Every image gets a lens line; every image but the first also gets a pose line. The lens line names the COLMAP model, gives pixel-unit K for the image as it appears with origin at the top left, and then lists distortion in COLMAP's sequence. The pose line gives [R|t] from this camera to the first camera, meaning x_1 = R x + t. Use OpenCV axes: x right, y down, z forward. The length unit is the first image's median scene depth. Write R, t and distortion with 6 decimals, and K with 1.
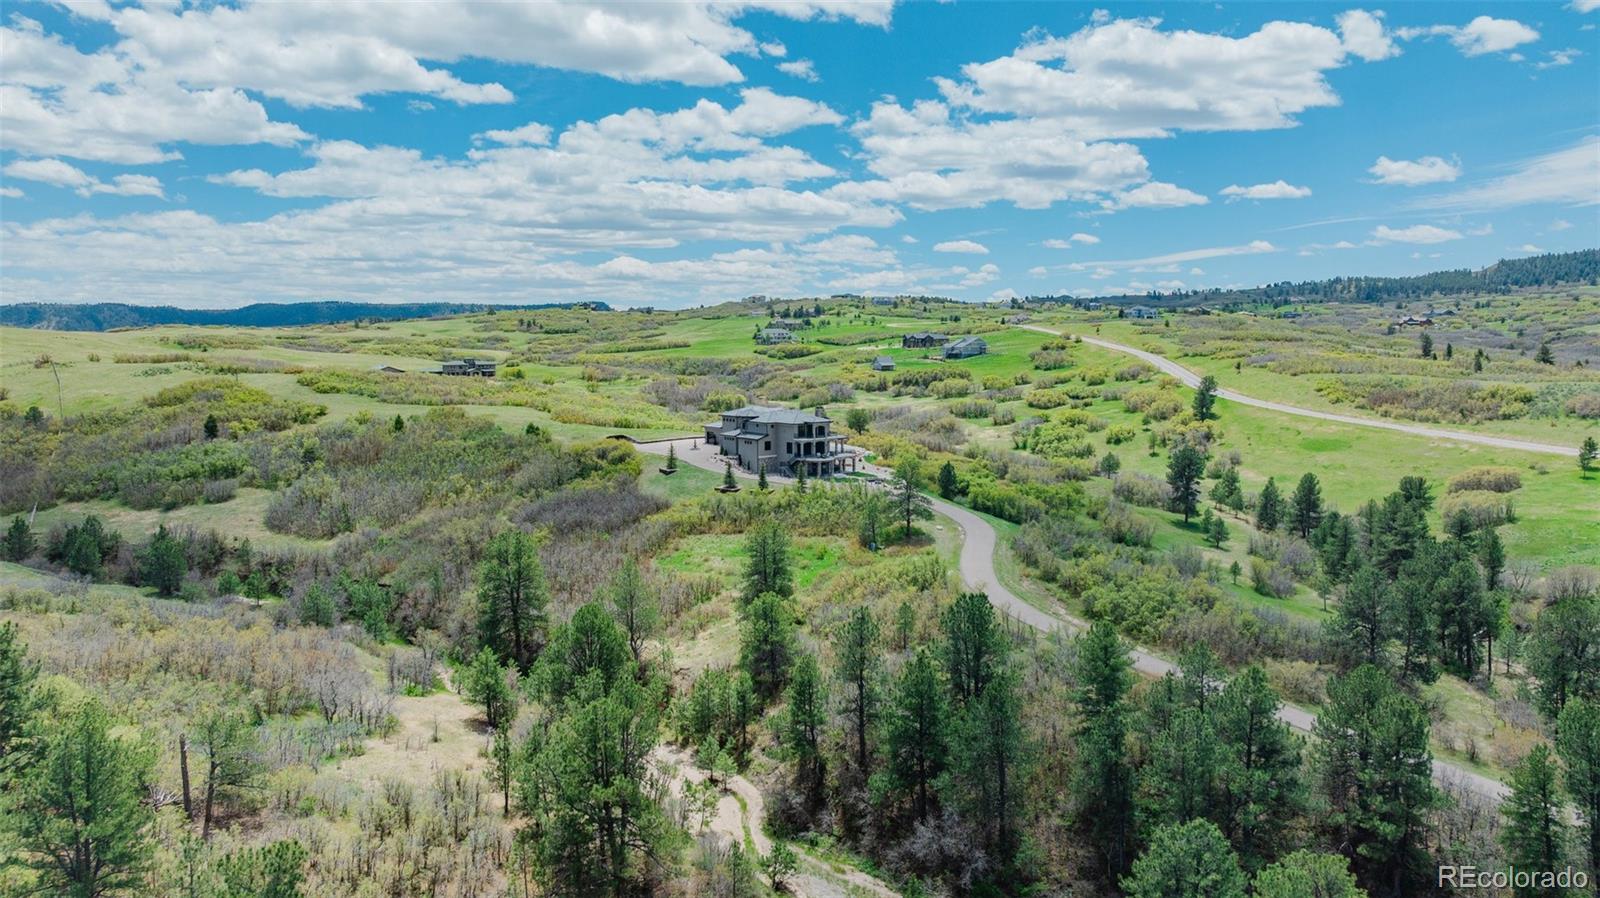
lens RADIAL K [[1128.0, 0, 788.4], [0, 1128.0, 441.6], [0, 0, 1]] dist [-0.021795, 0.018453]
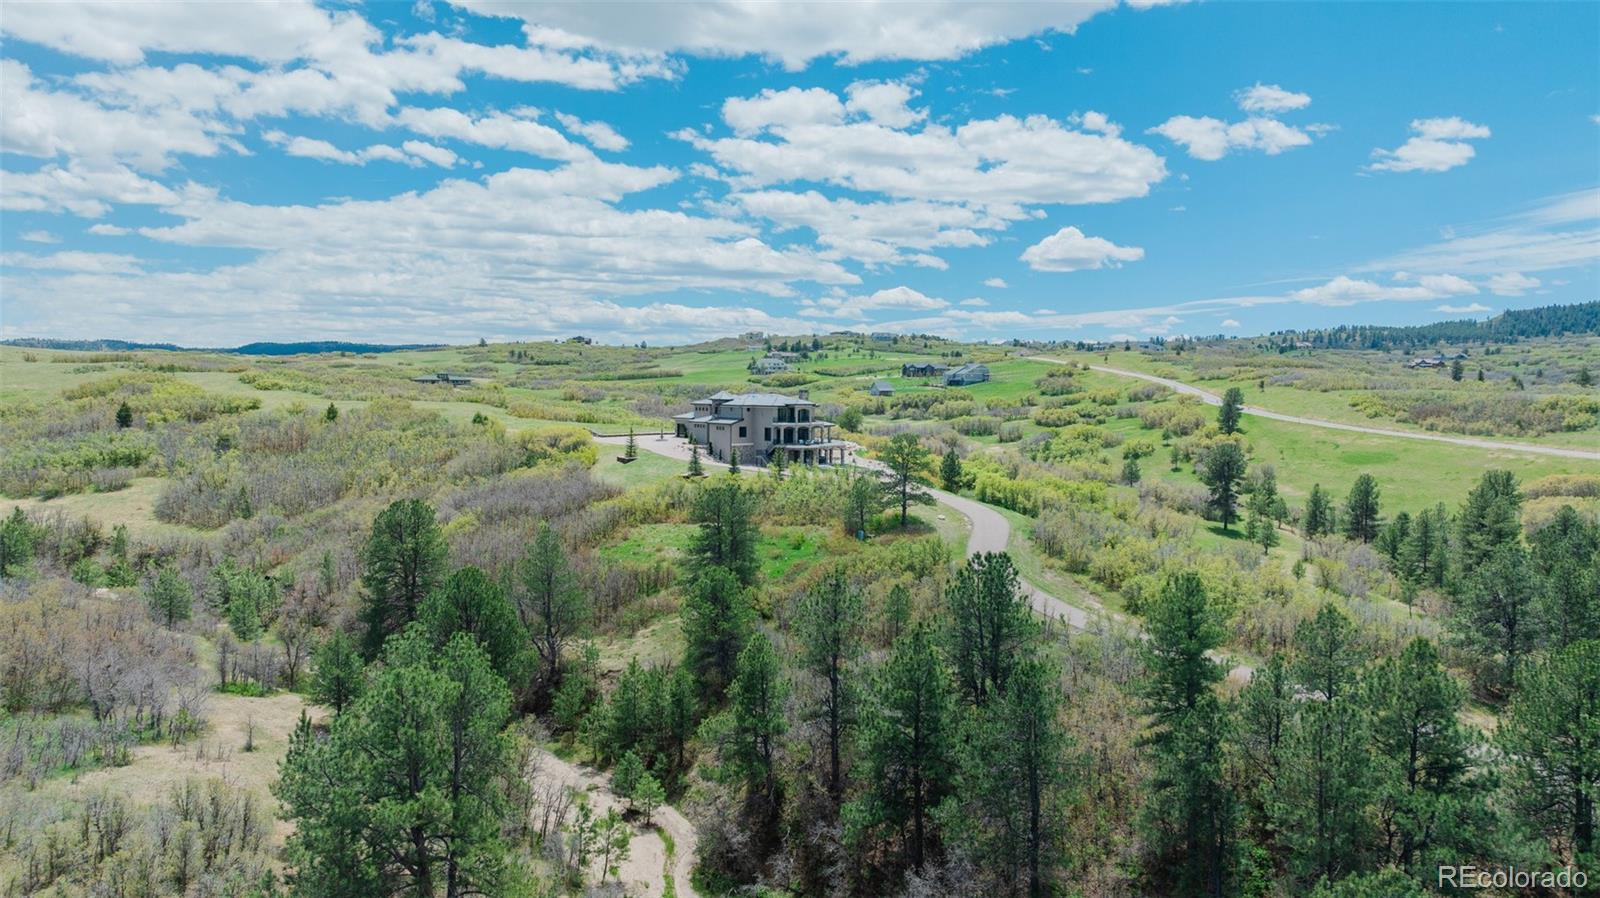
lens RADIAL K [[1128.0, 0, 795.1], [0, 1128.0, 438.2], [0, 0, 1]] dist [-0.021795, 0.018453]
pose [[0.999867, 0.015142, 0.006013, 0.017534], [-0.014843, 0.998784, -0.047015, 0.051534], [-0.006718, 0.046919, 0.998876, 0.145416]]
